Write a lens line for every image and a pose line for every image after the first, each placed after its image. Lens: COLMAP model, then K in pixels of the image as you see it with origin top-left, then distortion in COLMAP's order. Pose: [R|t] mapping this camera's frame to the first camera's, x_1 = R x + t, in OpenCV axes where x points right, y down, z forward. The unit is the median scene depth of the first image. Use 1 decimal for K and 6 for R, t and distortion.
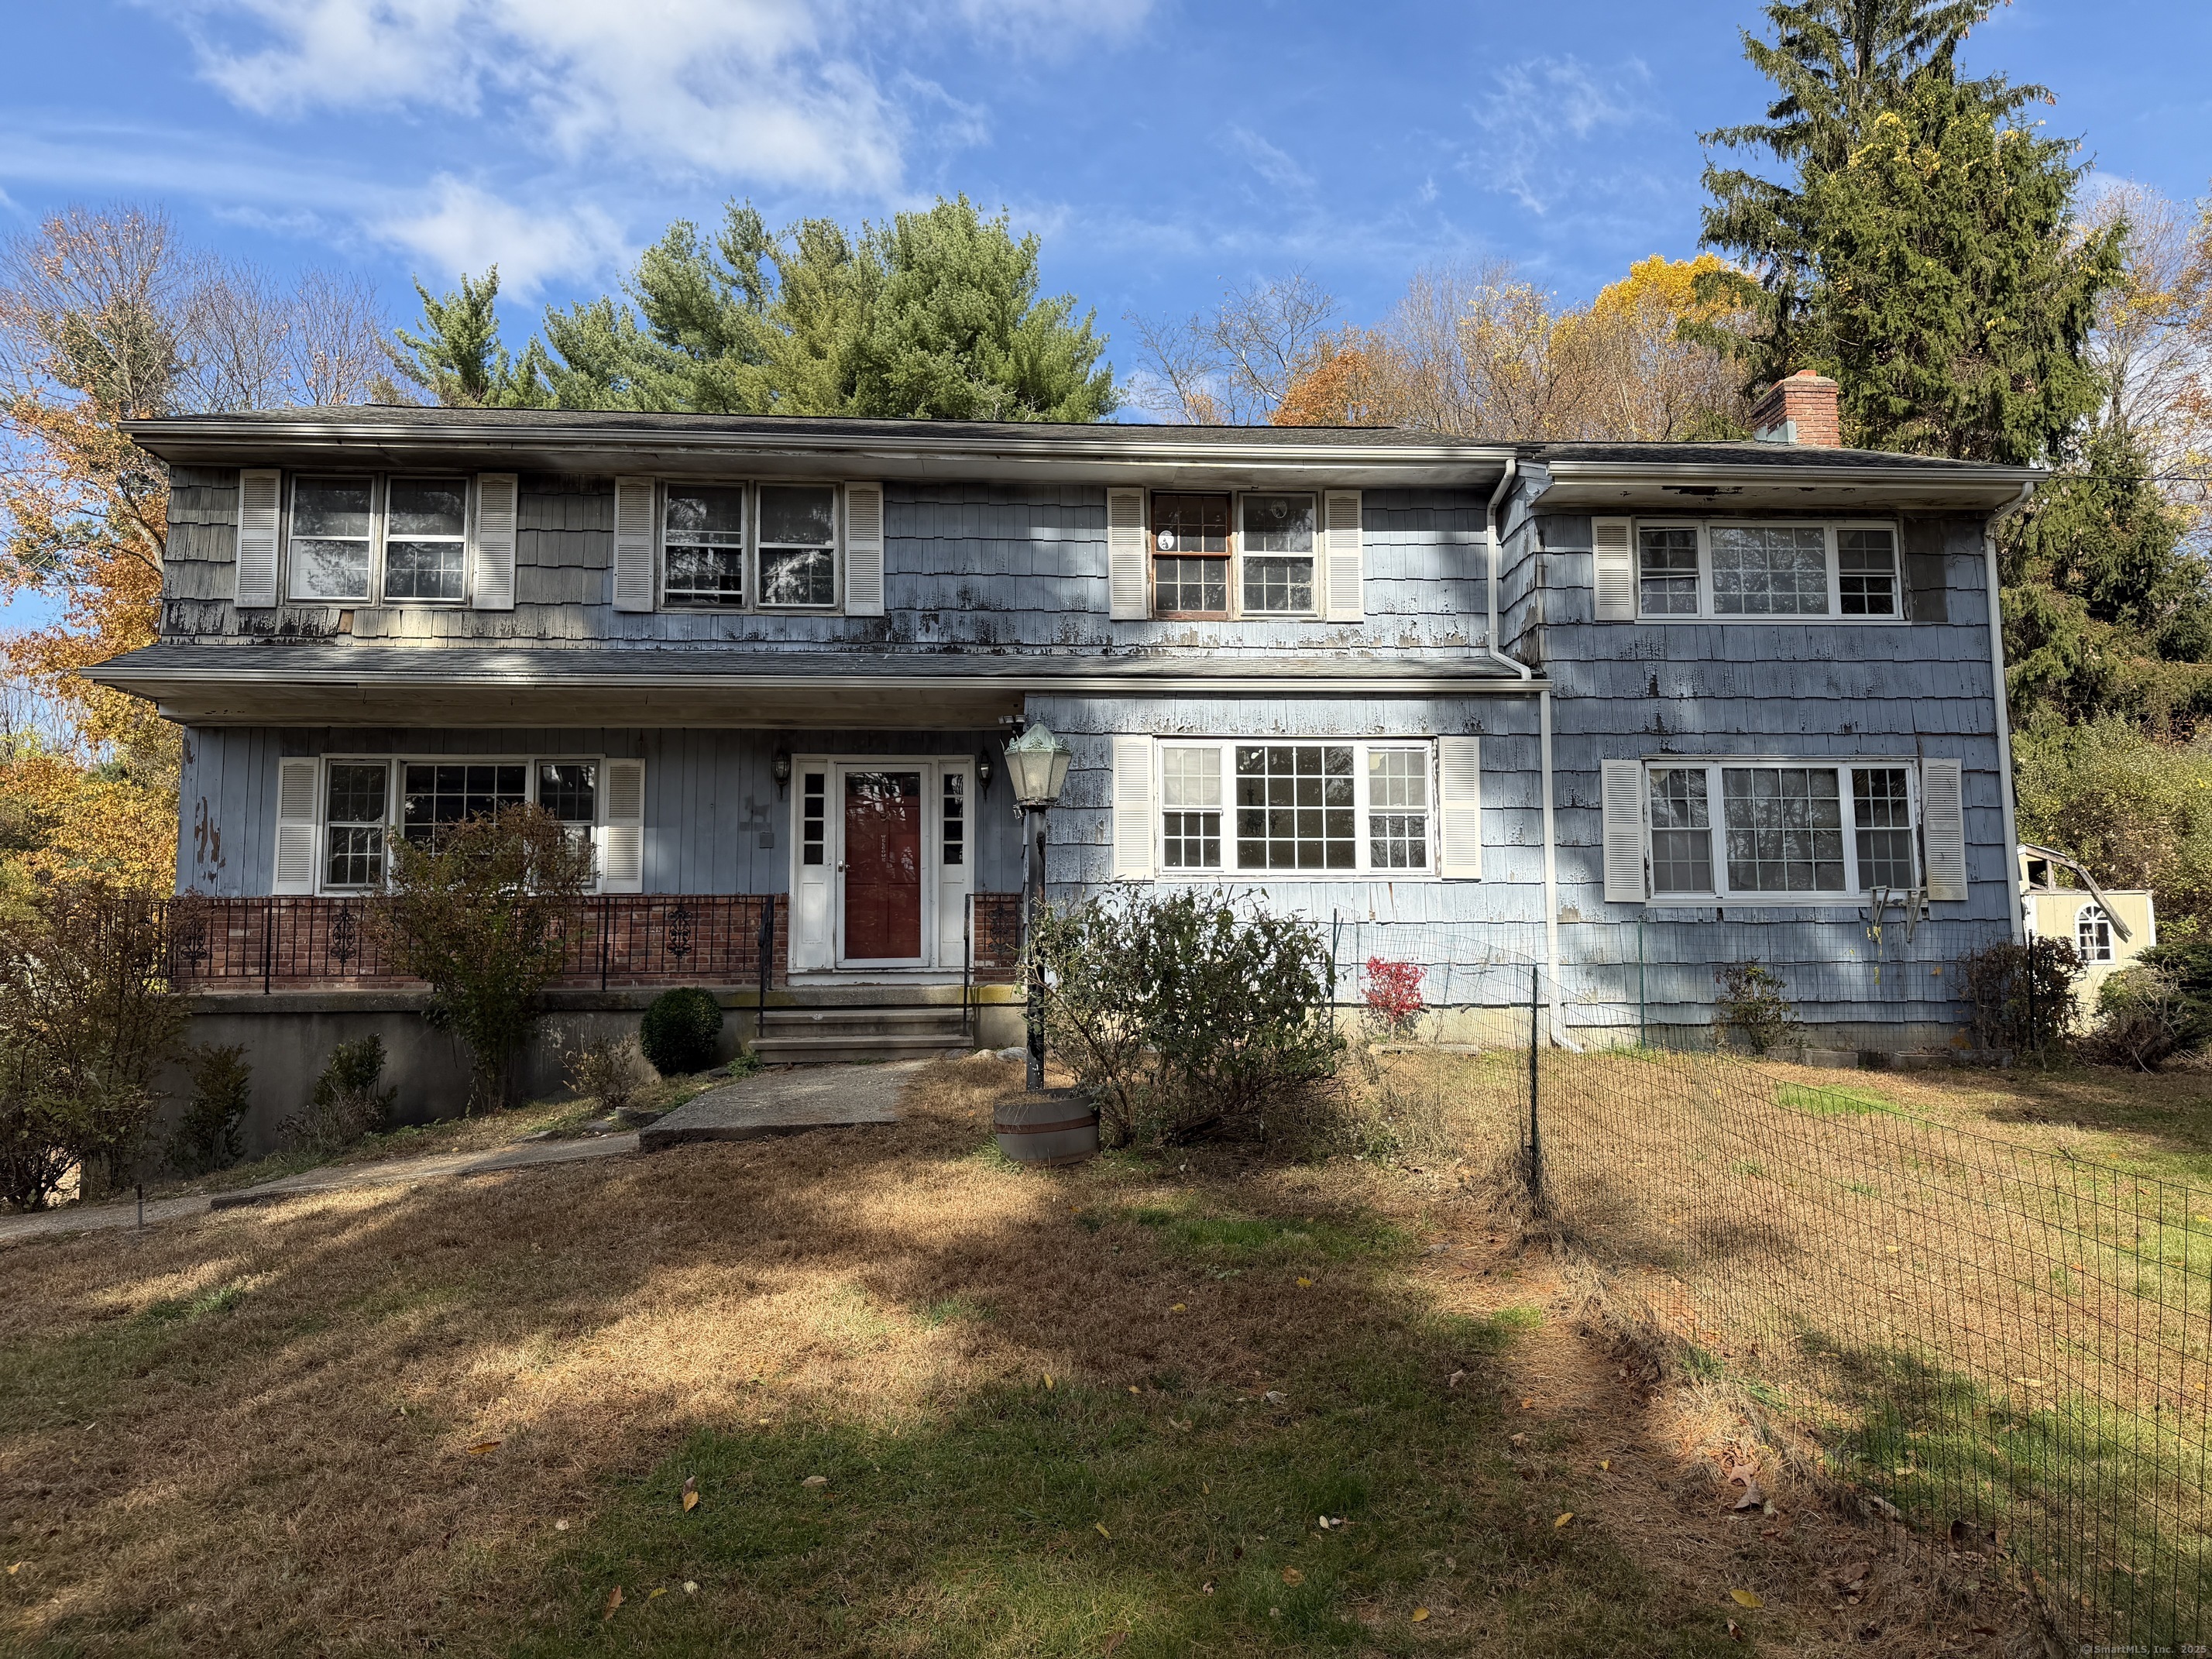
lens RADIAL K [[1514.1, 0, 1125.2], [0, 1514.1, 846.6], [0, 0, 1]] dist [0.055354, -0.062885]
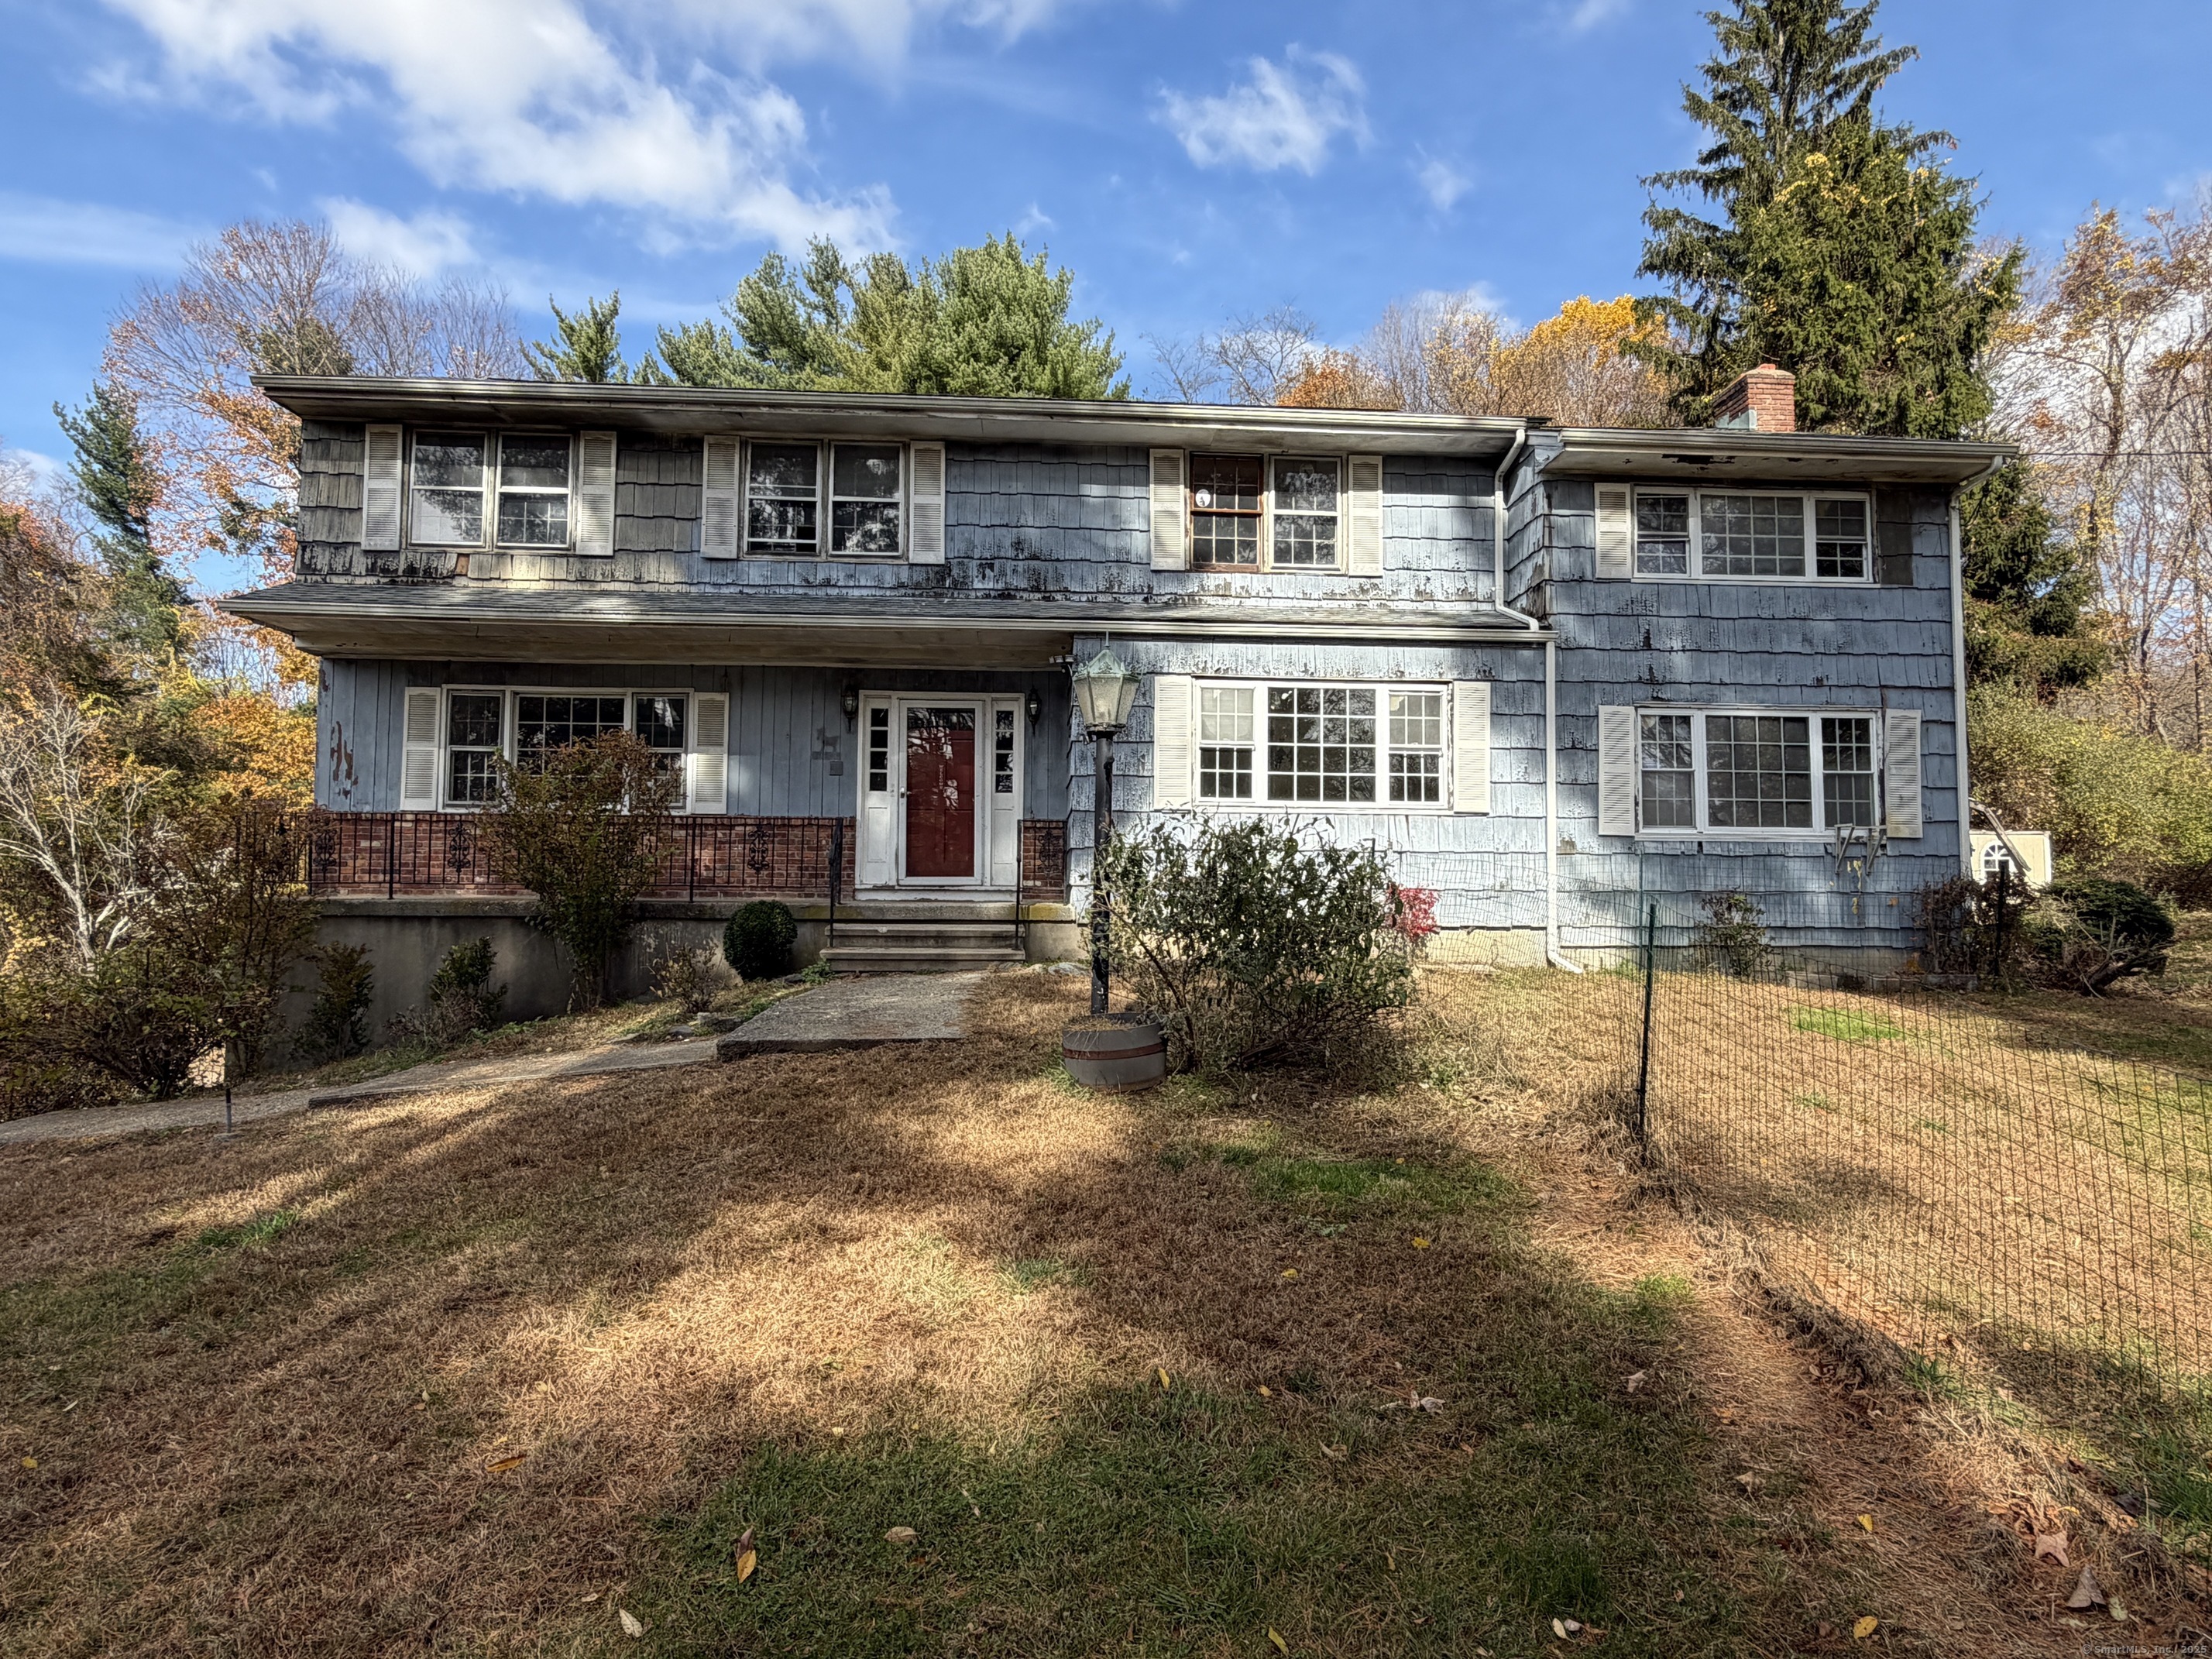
lens RADIAL K [[1227.5, 0, 1115.8], [0, 1227.5, 842.0], [0, 0, 1]] dist [-0.012225, 0.014893]
pose [[0.999855, 0.015108, -0.007848, -0.026593], [-0.014724, 0.998788, 0.046959, 0.004888], [0.008548, -0.046837, 0.998866, 0.109724]]
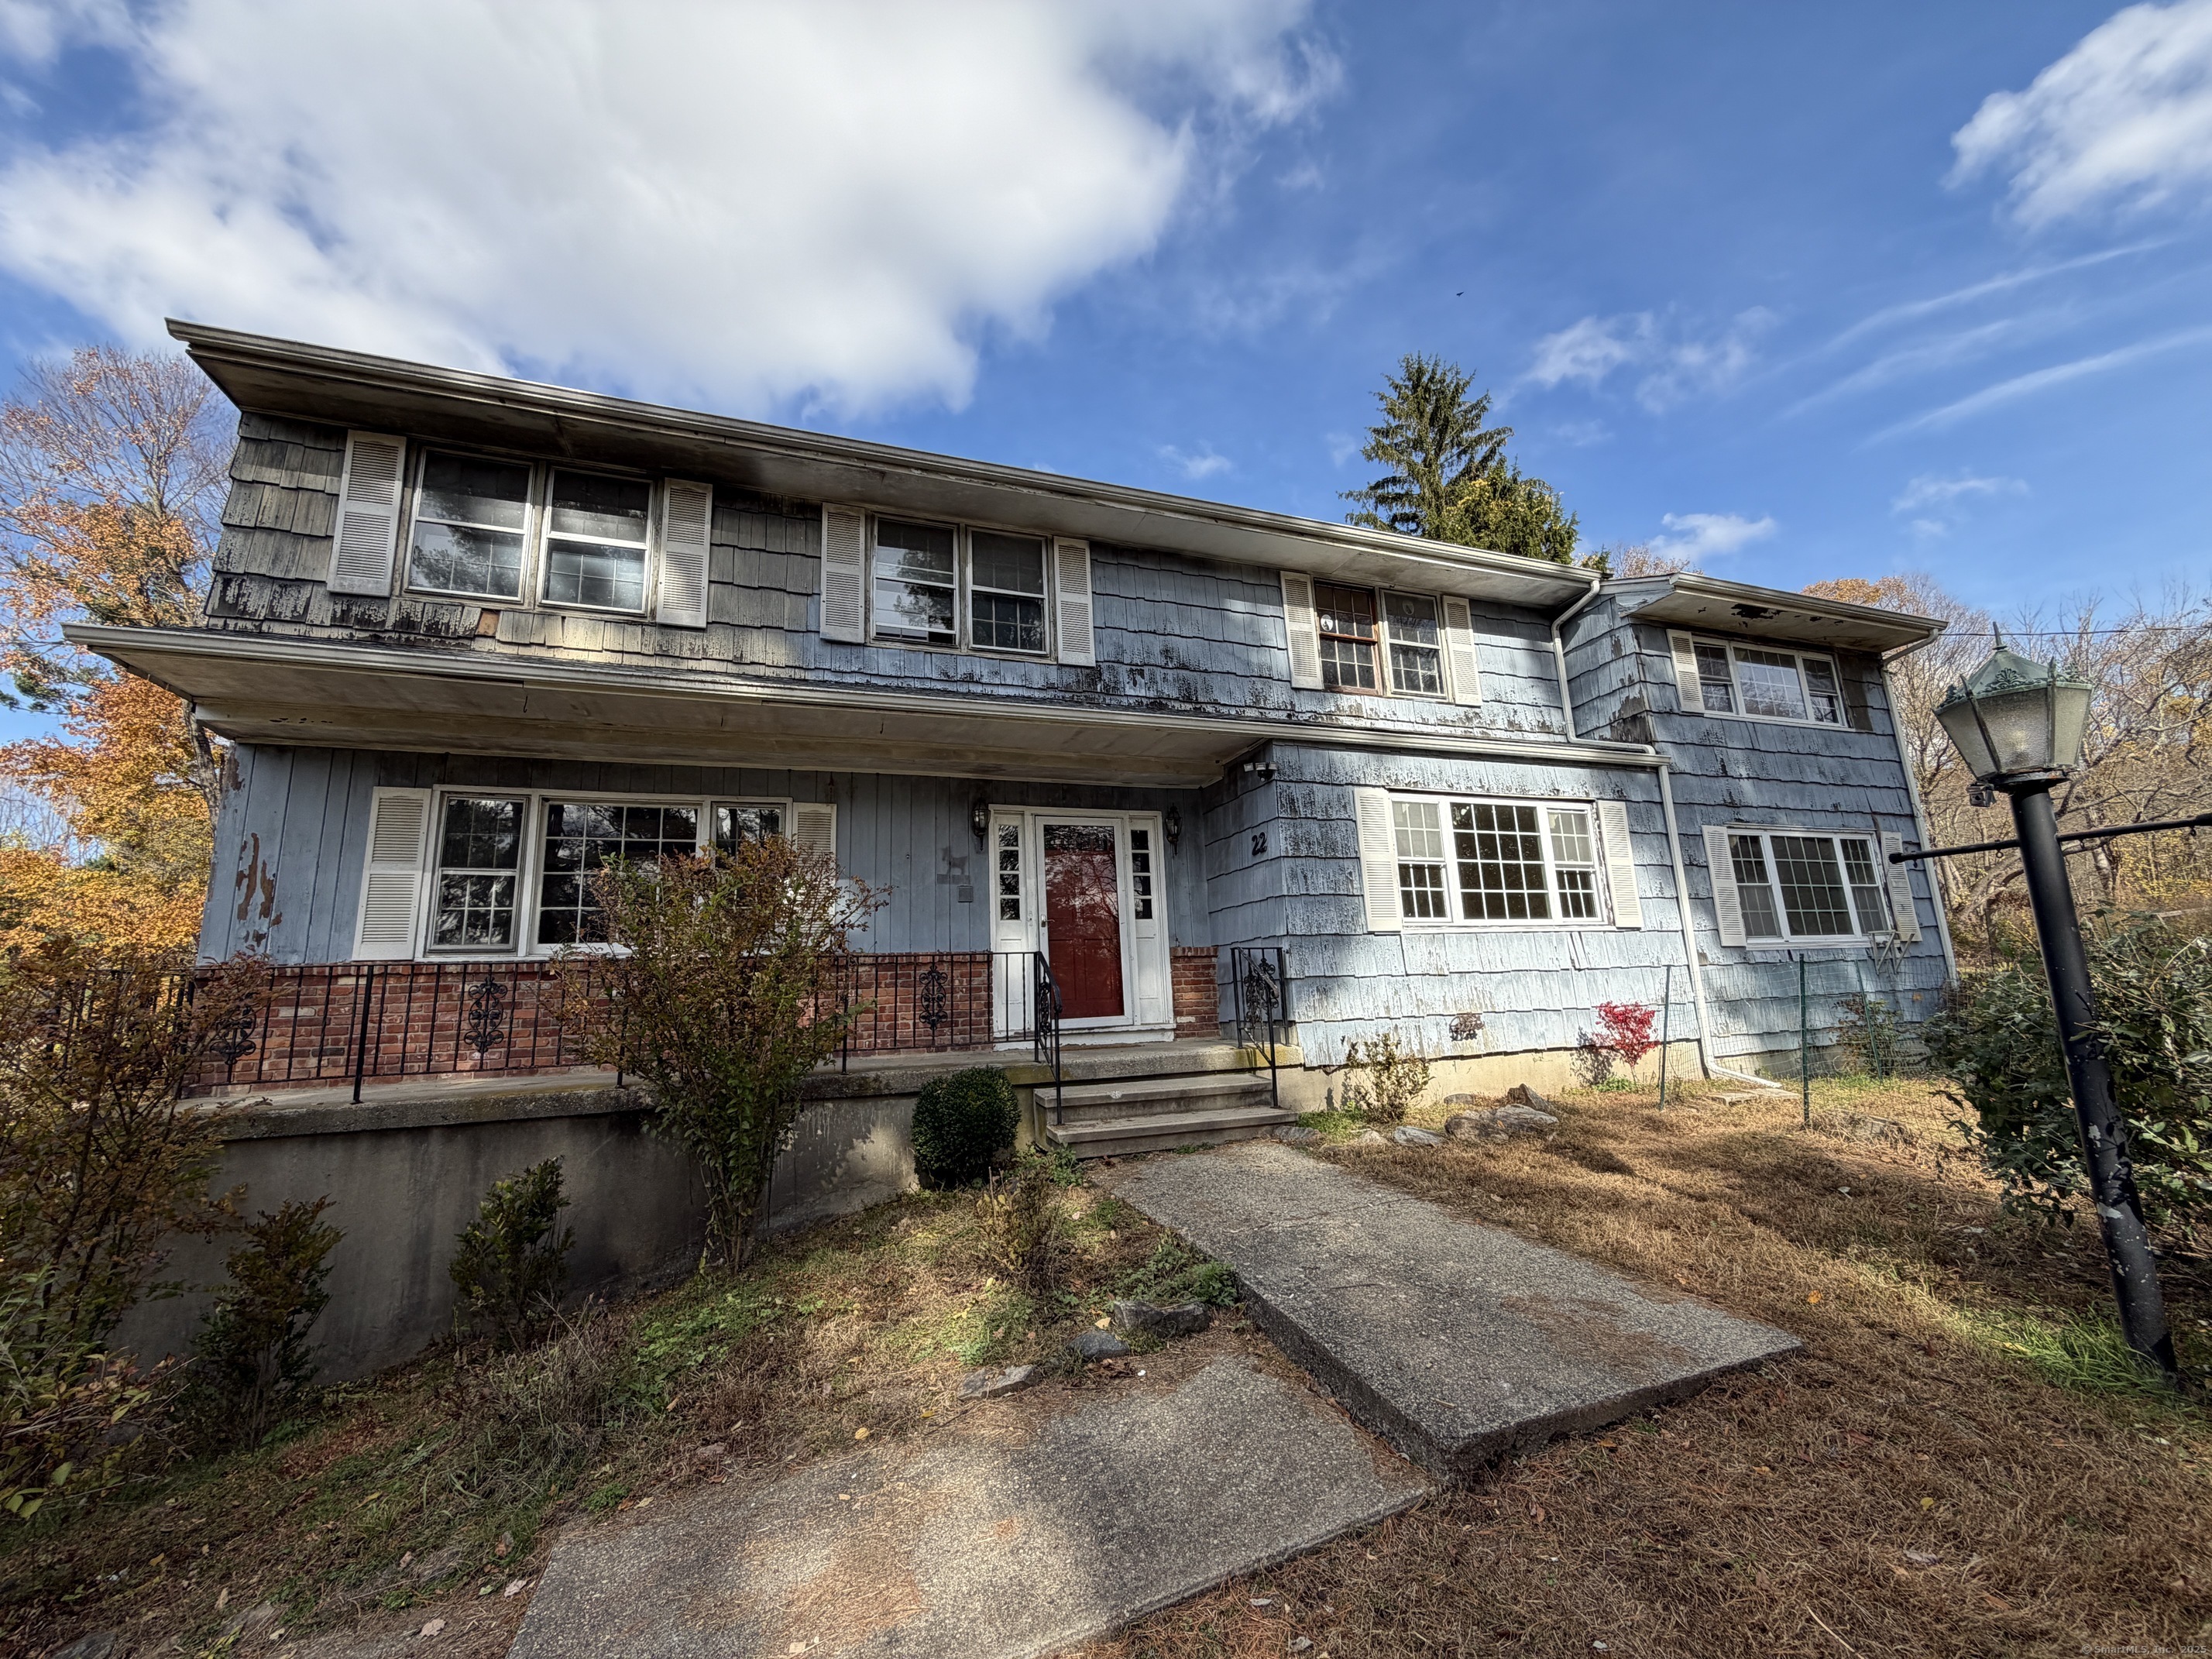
lens RADIAL K [[883.0, 0, 1118.1], [0, 883.0, 836.0], [0, 0, 1]] dist [0.000643, 0.000047]
pose [[0.963100, 0.019975, 0.268401, -0.305211], [0.007130, 0.994999, -0.099634, 0.016083], [-0.269049, 0.097872, 0.958141, 0.461898]]
